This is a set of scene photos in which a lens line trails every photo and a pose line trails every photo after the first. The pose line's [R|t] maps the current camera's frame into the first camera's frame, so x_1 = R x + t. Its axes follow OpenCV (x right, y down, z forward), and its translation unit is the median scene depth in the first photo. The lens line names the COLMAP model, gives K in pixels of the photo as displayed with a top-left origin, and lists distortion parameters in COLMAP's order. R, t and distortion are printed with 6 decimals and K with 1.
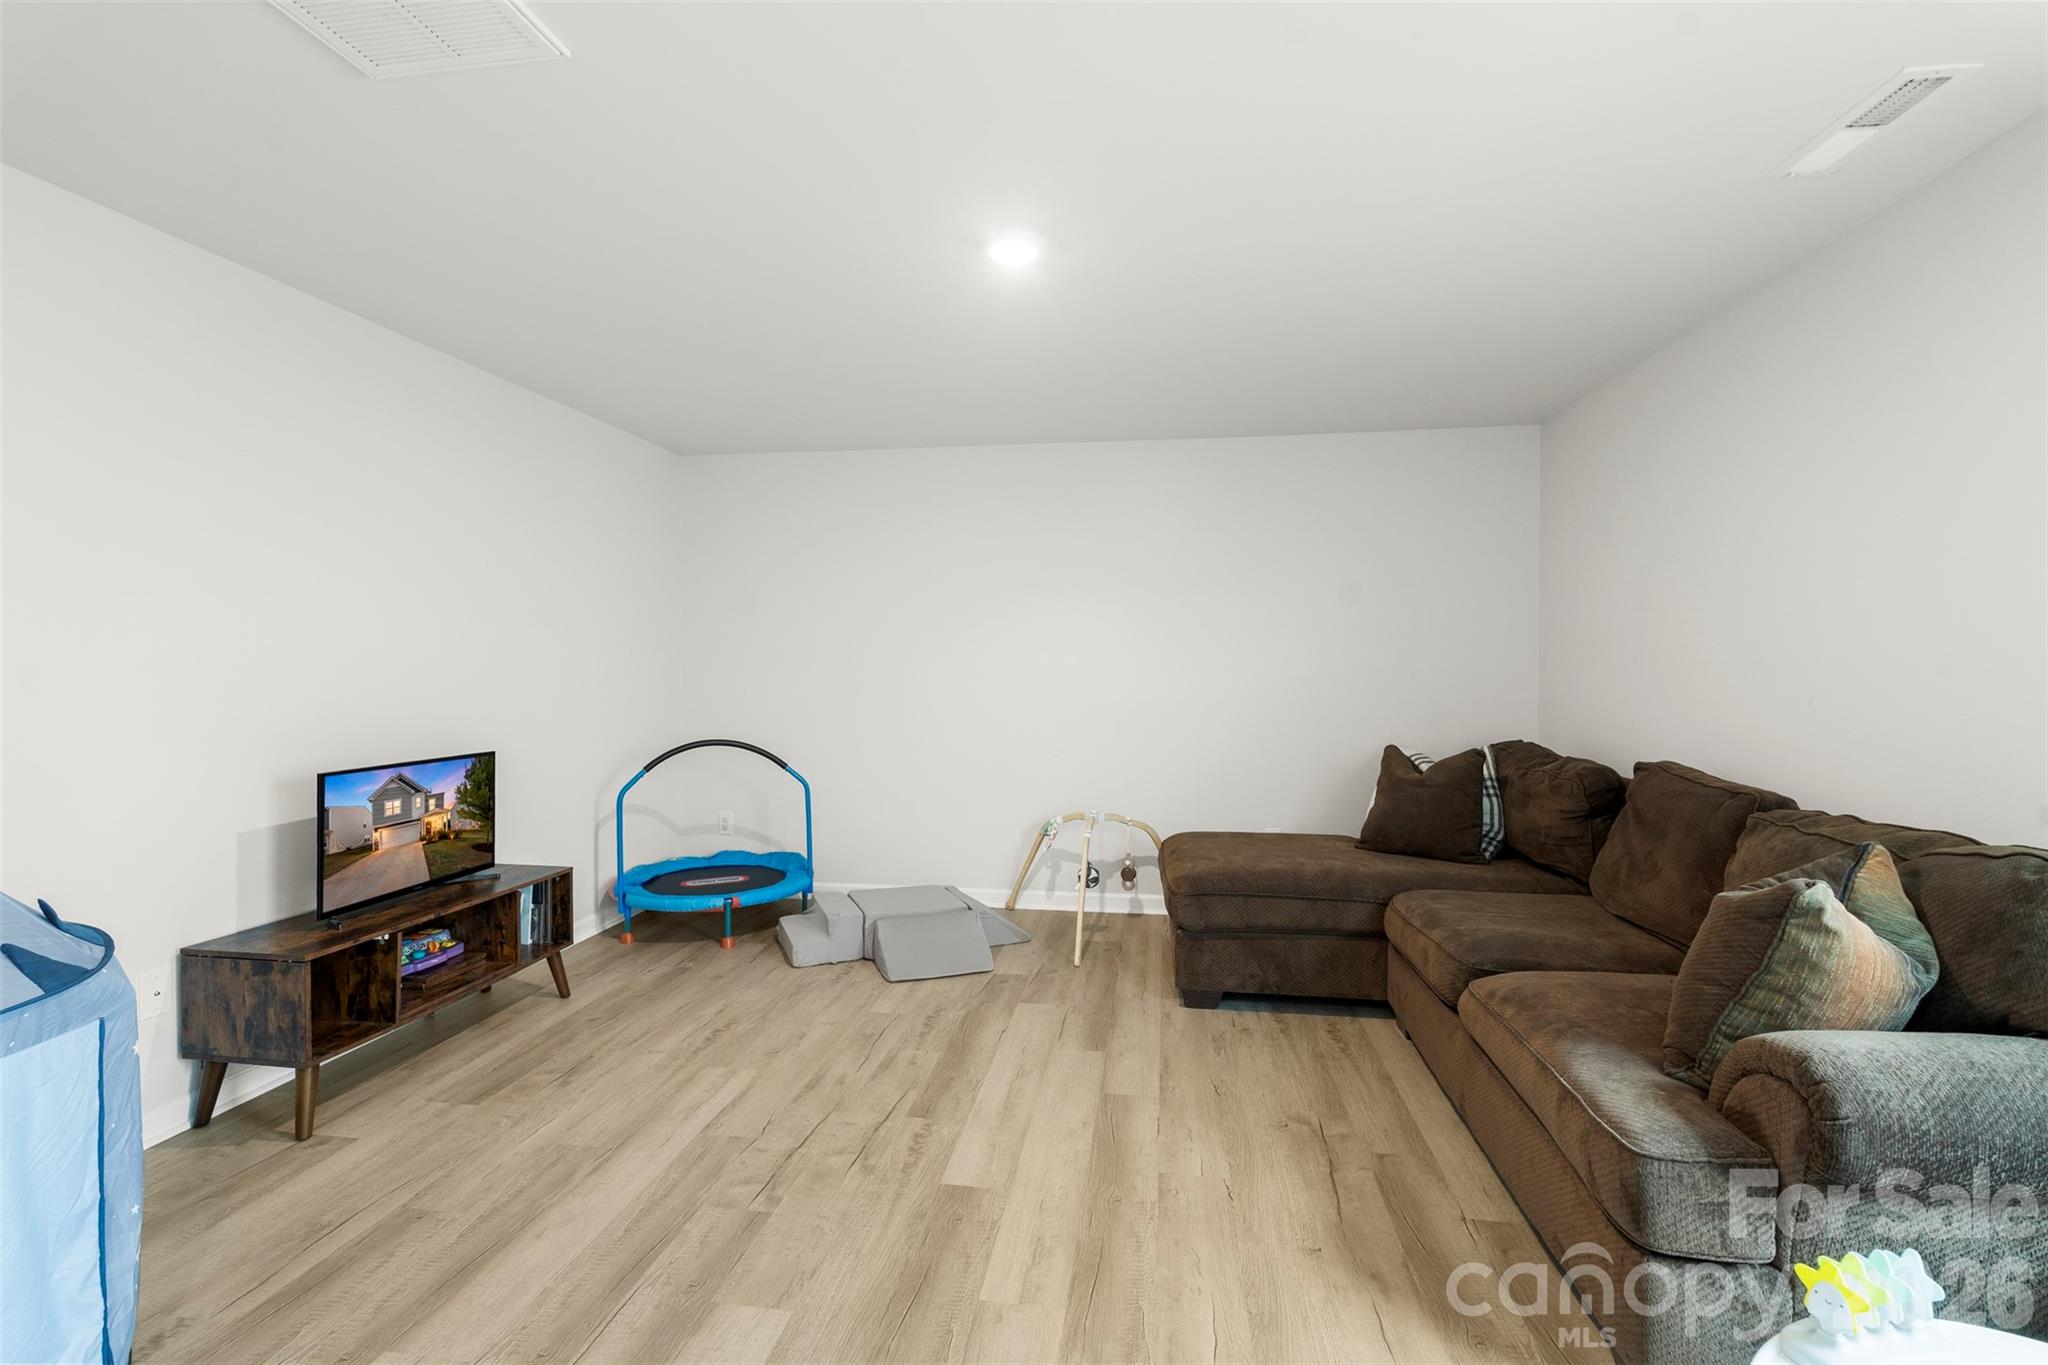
lens RADIAL K [[917.0, 0, 1027.1], [0, 917.0, 679.7], [0, 0, 1]] dist [0.004272, -0.002136]
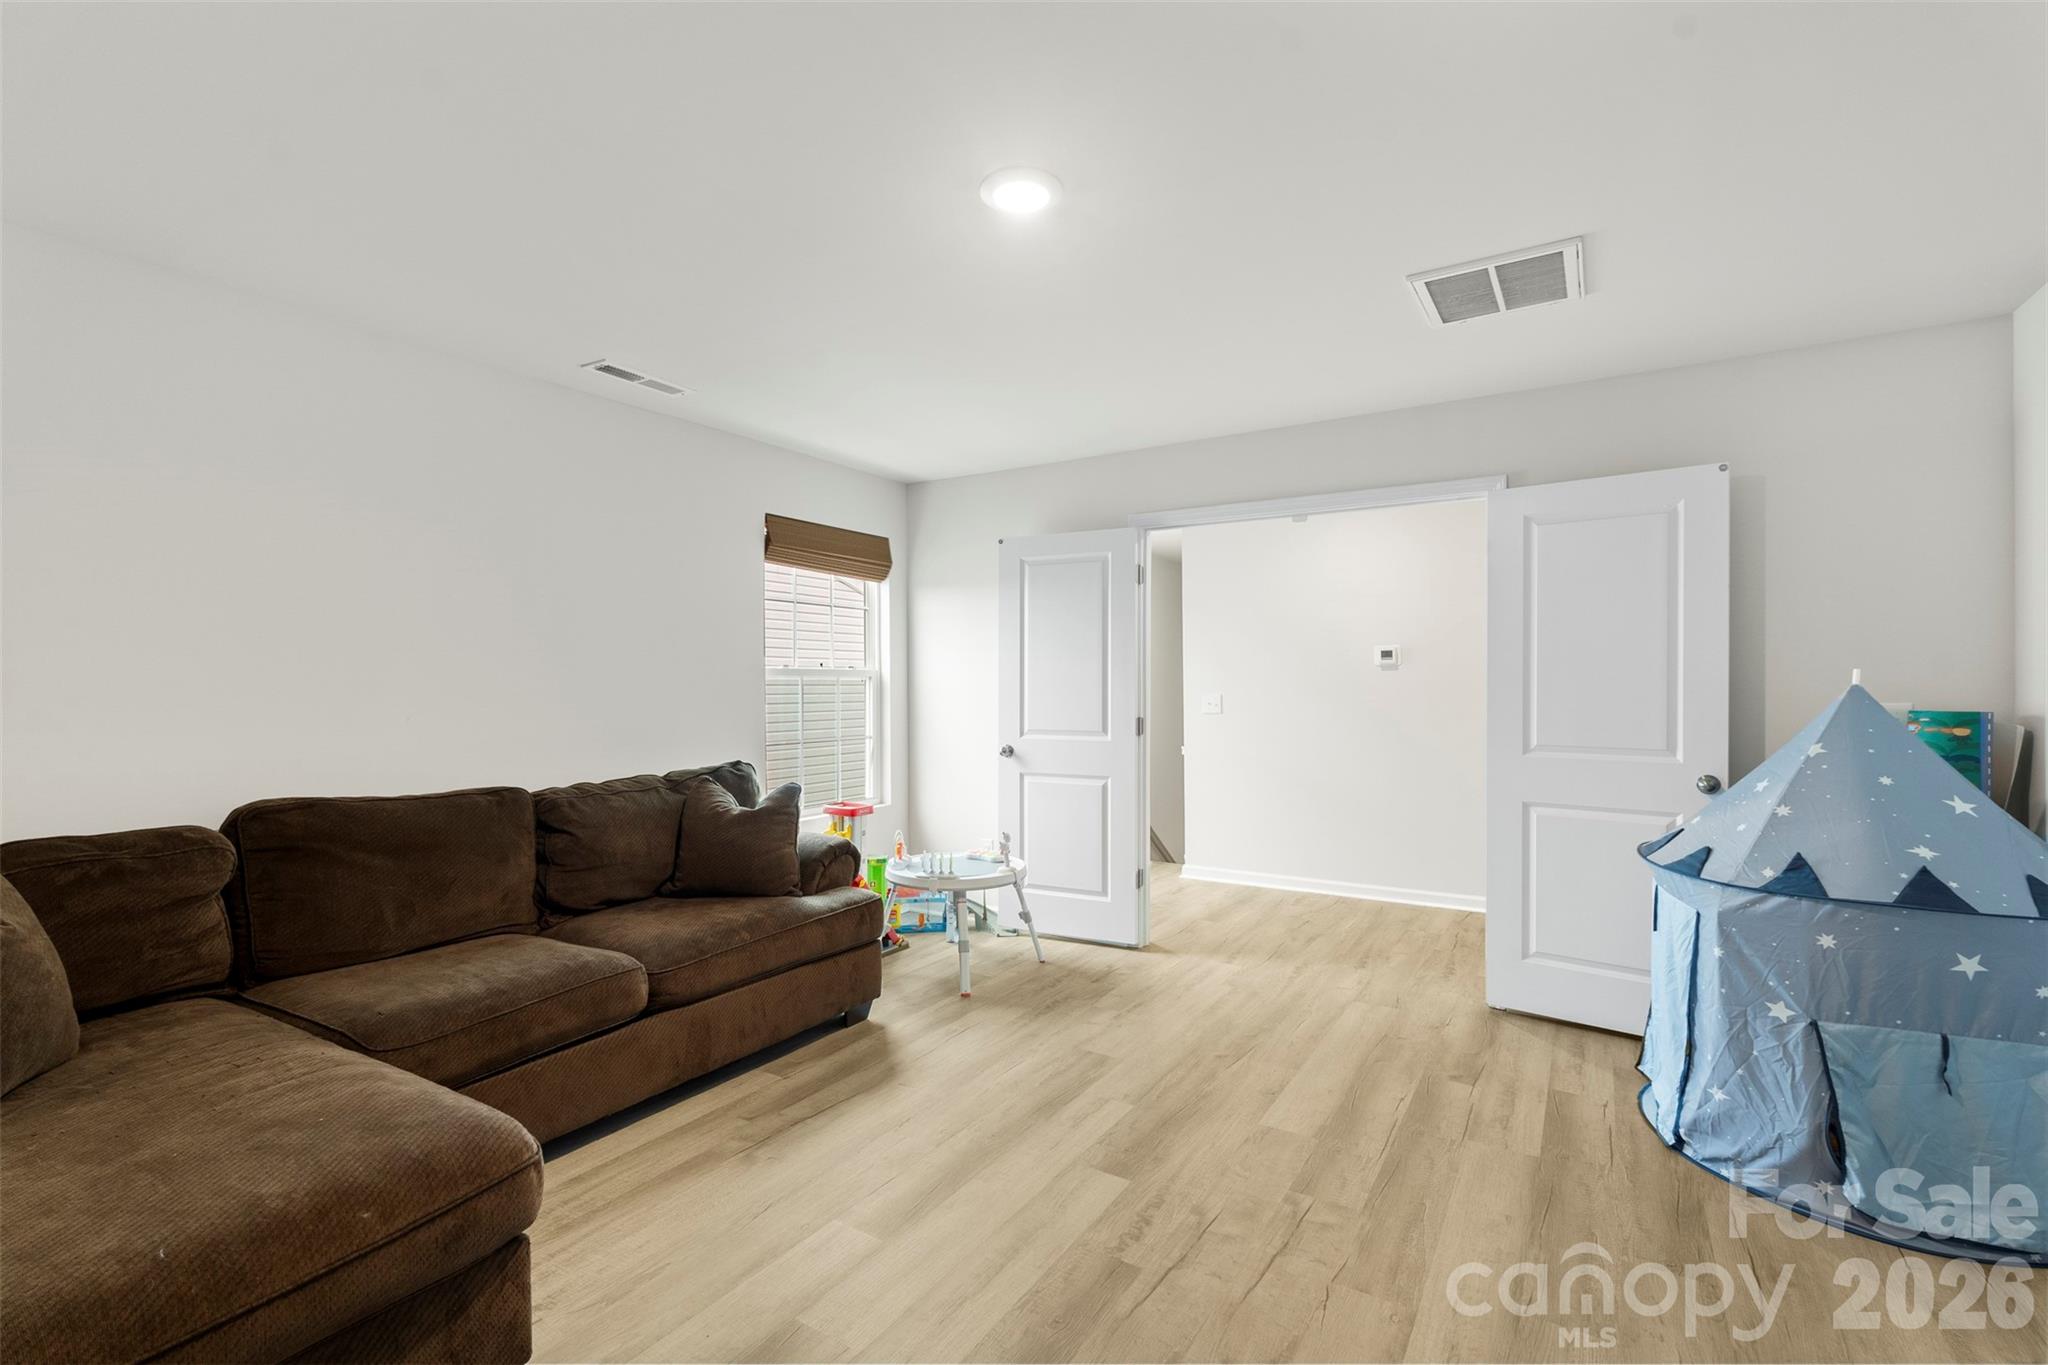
lens RADIAL K [[917.0, 0, 1026.7], [0, 917.0, 679.8], [0, 0, 1]] dist [0.004272, -0.002136]
pose [[-0.916812, 0.002884, 0.399310, -0.390410], [0.005434, 0.999971, 0.005254, -0.029662], [-0.399283, 0.006987, -0.916801, 1.930573]]
